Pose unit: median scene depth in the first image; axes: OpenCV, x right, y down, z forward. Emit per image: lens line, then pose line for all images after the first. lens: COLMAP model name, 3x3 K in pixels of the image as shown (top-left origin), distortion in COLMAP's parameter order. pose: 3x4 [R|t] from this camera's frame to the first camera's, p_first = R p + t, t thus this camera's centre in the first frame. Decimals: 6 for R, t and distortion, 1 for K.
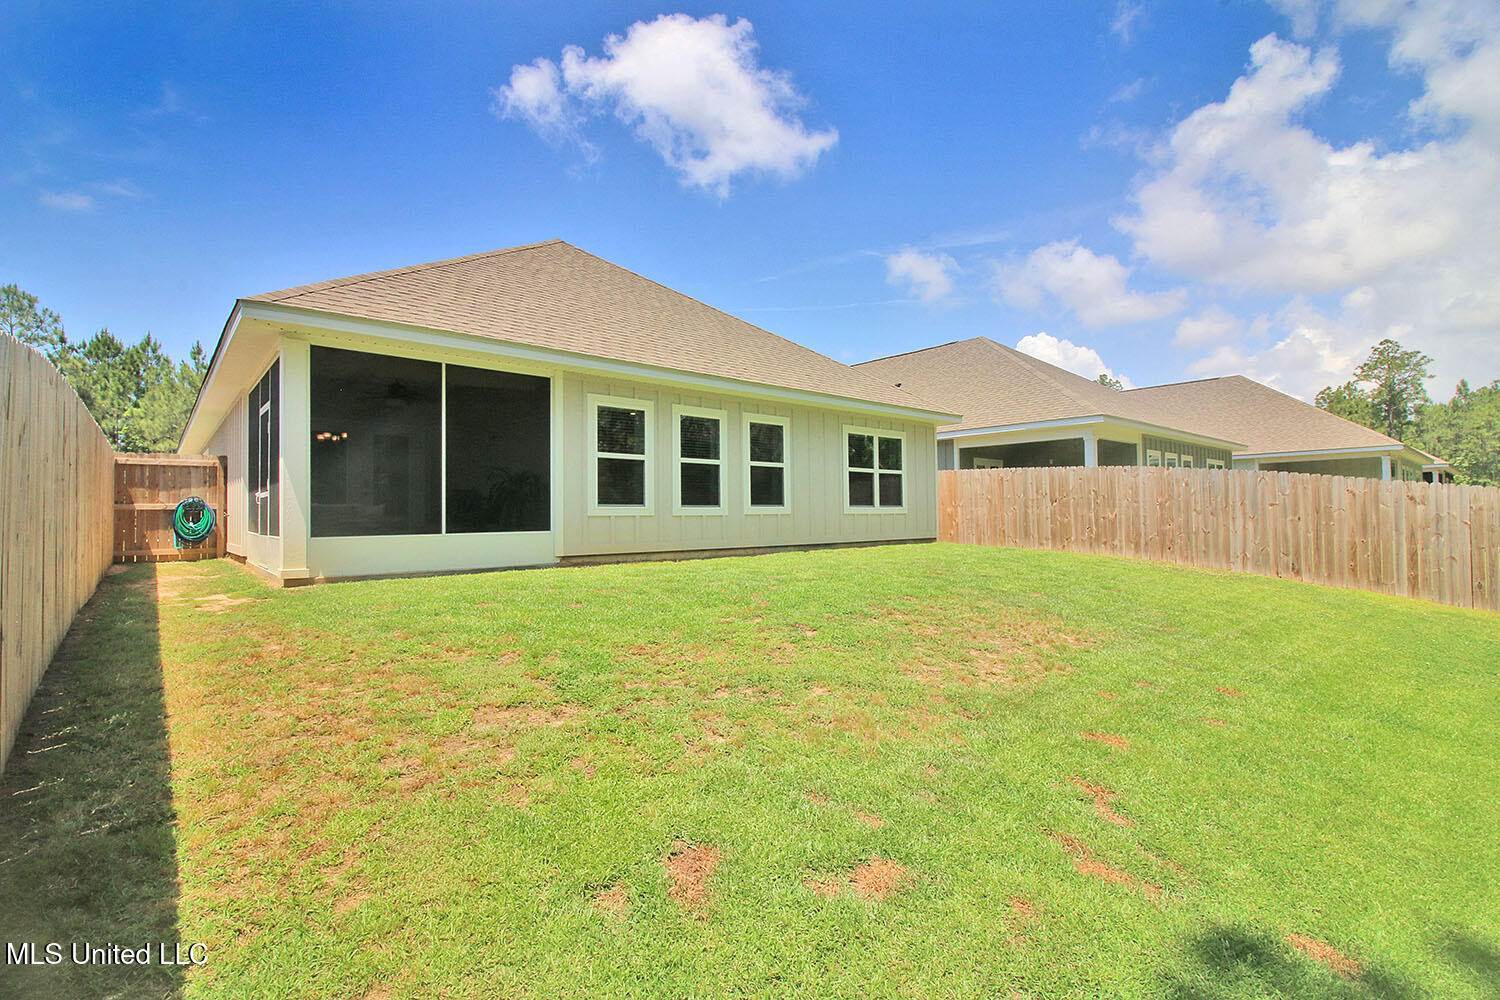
lens RADIAL K [[676.1, 0, 750.0], [0, 676.1, 500.0], [0, 0, 1]] dist [0.000373, -0.000013]
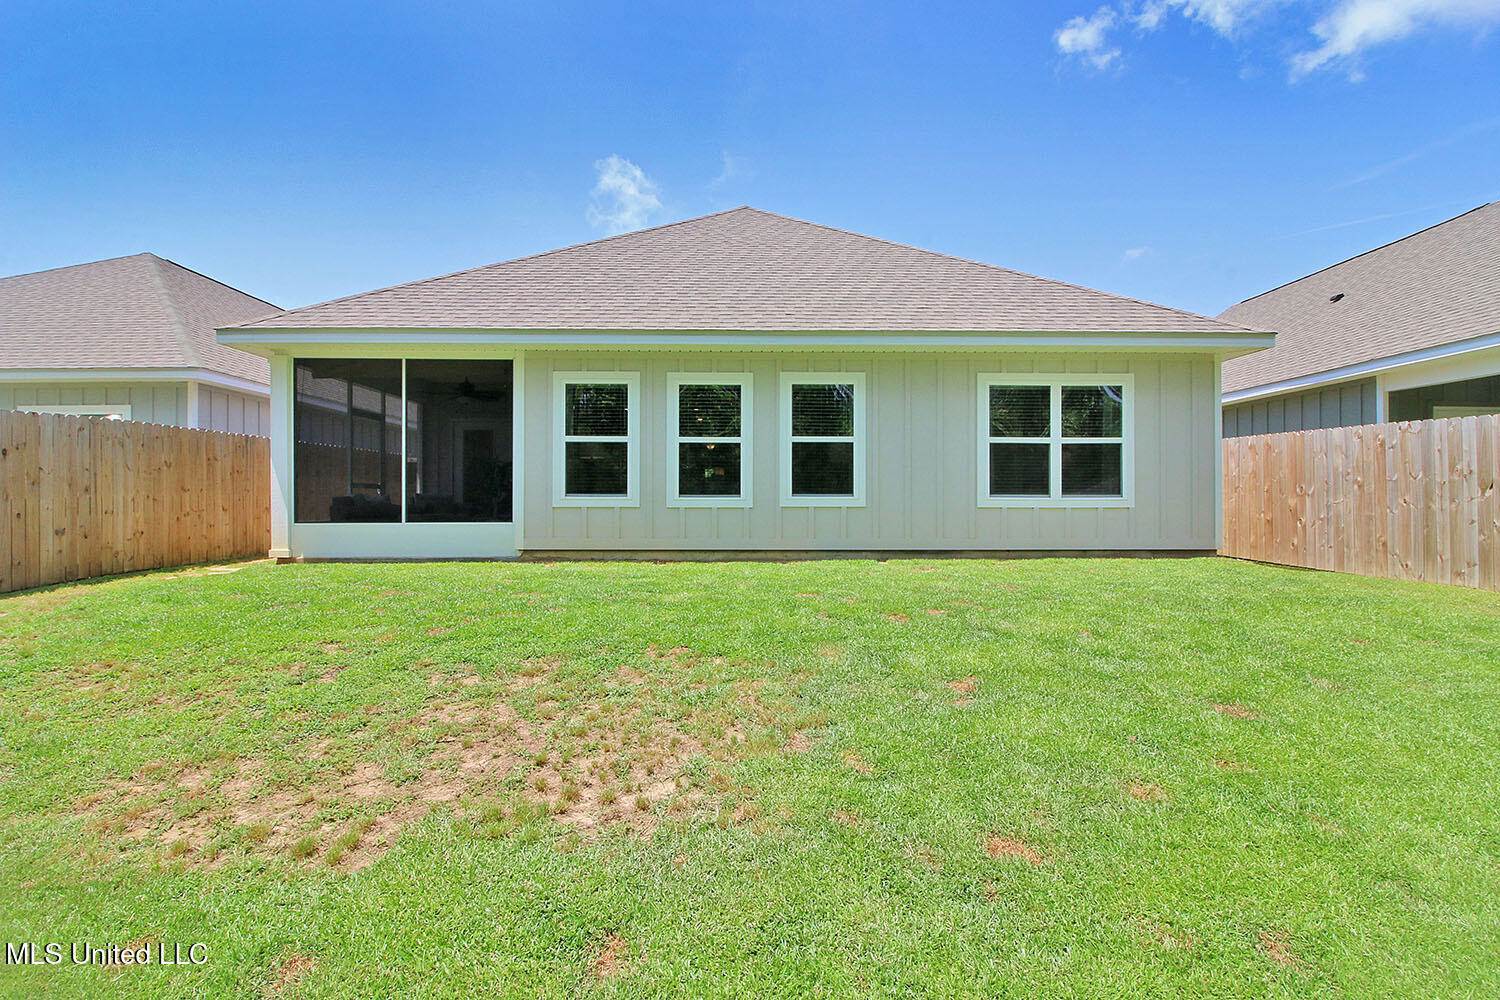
lens RADIAL K [[676.1, 0, 750.0], [0, 676.1, 500.0], [0, 0, 1]] dist [0.000373, -0.000013]
pose [[0.763903, 0.002052, -0.645328, 0.469058], [0.007287, 0.999904, 0.011805, 0.004749], [0.645290, -0.013720, 0.763814, 0.407962]]
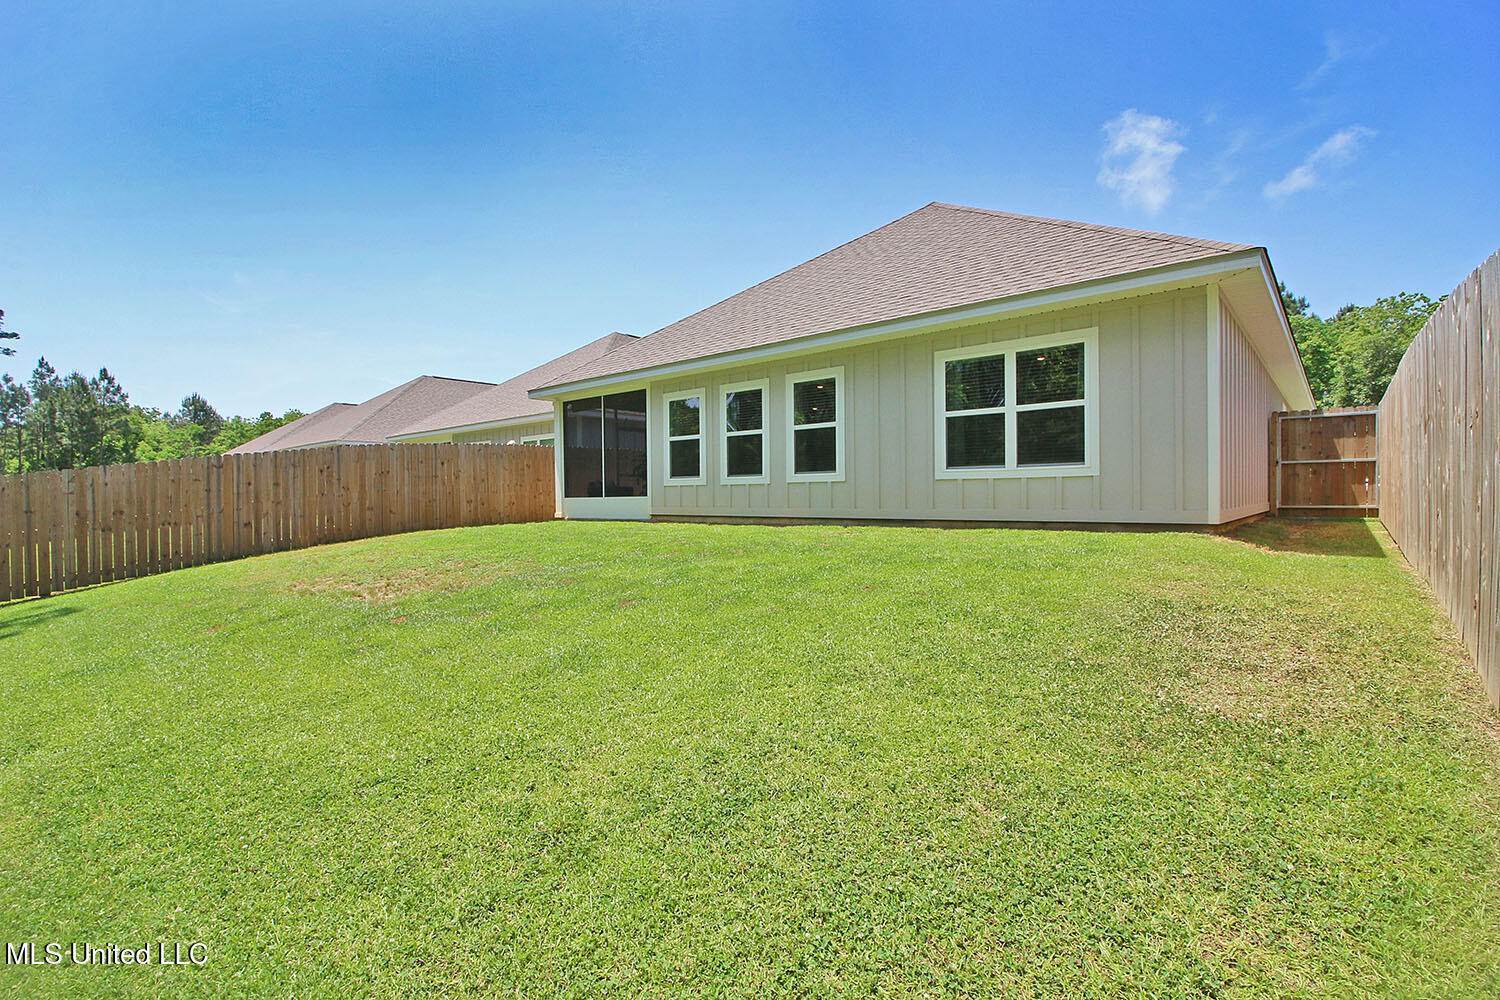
lens RADIAL K [[676.1, 0, 750.0], [0, 676.1, 500.0], [0, 0, 1]] dist [0.000373, -0.000013]
pose [[0.145450, 0.028403, -0.988958, 0.955899], [0.044176, 0.998404, 0.035171, 0.010222], [0.988379, -0.048804, 0.143964, 0.832270]]
